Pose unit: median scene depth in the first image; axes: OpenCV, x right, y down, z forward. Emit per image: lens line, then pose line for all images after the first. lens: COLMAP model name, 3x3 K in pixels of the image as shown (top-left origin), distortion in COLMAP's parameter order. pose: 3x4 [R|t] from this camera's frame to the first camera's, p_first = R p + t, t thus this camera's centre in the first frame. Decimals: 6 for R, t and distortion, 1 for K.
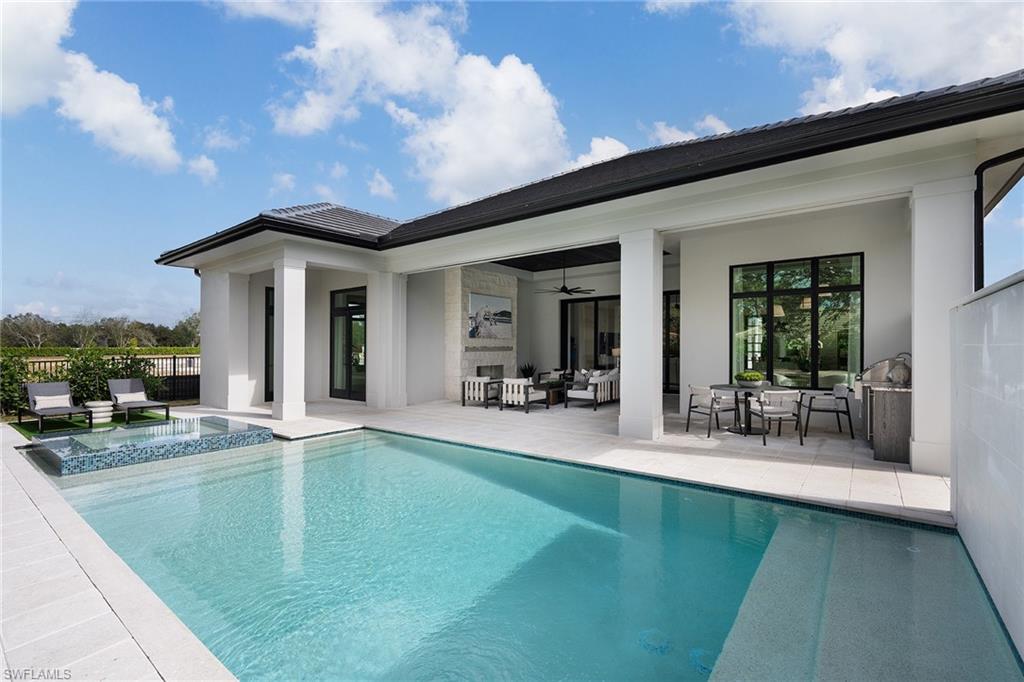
lens RADIAL K [[491.5, 0, 512.0], [0, 491.5, 341.0], [0, 0, 1]] dist [-0.001700, -0.000128]
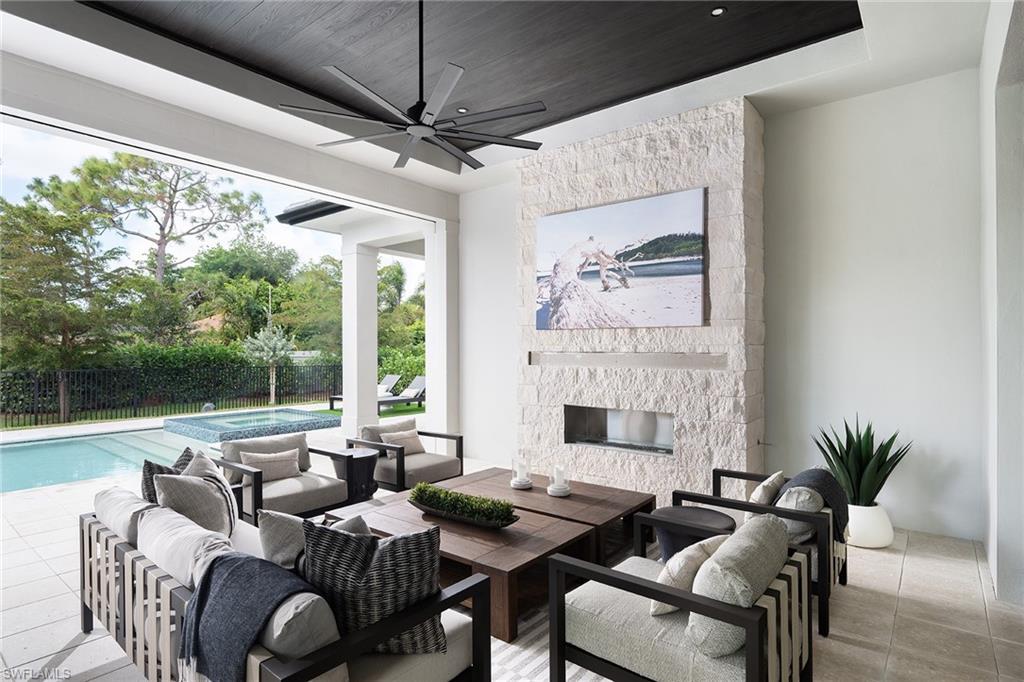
lens RADIAL K [[555.7, 0, 512.0], [0, 555.7, 341.0], [0, 0, 1]] dist [-0.000119, -0.000005]
pose [[-0.016356, 0.006545, -0.999845, 0.347200], [0.022526, 0.999727, 0.006176, -0.000756], [0.999612, -0.022421, -0.016499, 0.949313]]
